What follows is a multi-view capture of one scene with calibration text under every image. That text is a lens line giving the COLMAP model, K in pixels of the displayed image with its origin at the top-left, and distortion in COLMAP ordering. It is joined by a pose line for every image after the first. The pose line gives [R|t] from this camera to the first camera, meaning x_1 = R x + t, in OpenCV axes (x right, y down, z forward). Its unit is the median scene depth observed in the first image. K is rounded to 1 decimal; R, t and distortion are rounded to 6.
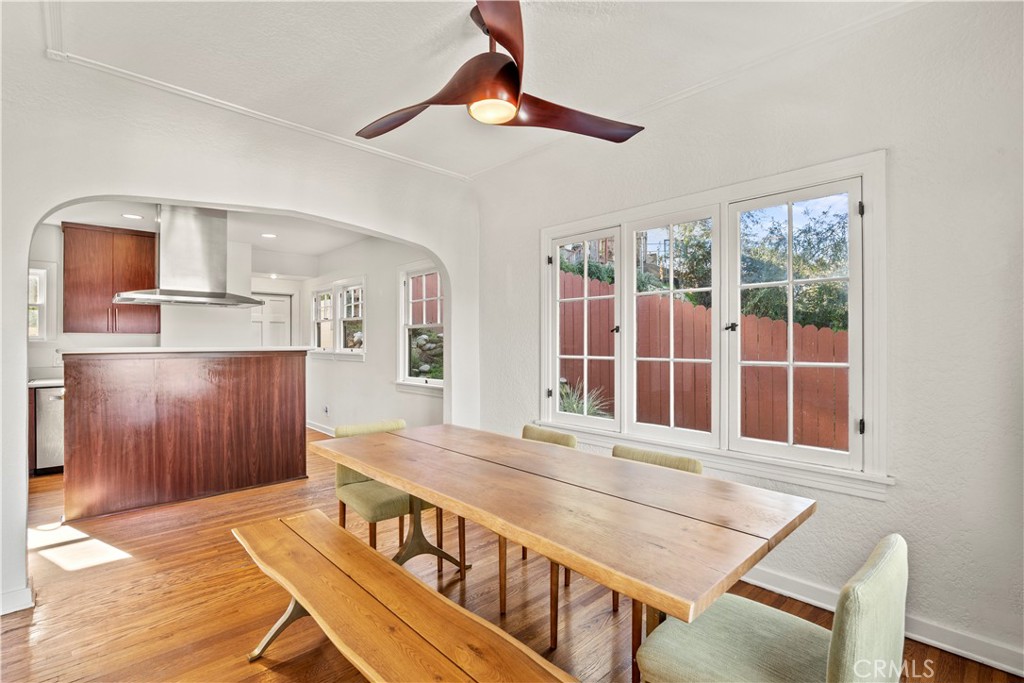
lens RADIAL K [[493.4, 0, 507.8], [0, 493.4, 339.7], [0, 0, 1]] dist [-0.010907, 0.000170]
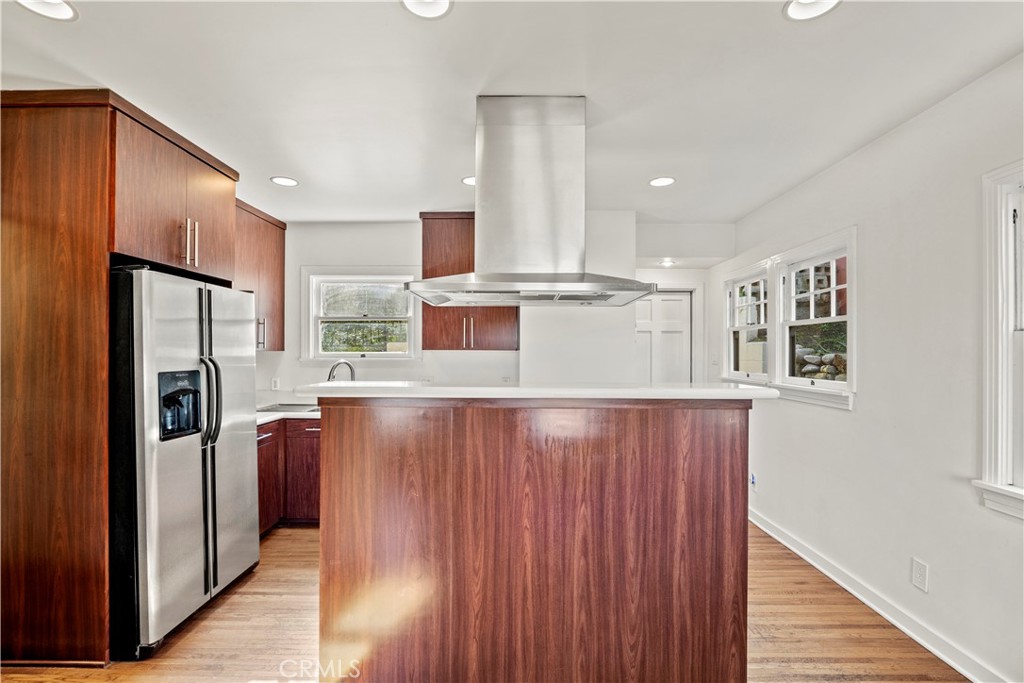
lens RADIAL K [[478.2, 0, 511.9], [0, 478.2, 346.2], [0, 0, 1]] dist [-0.013850, -0.000415]
pose [[0.734608, 0.001027, -0.678491, -0.299204], [-0.003506, 0.999991, -0.002282, -0.021041], [0.678483, 0.004055, 0.734605, 0.597426]]
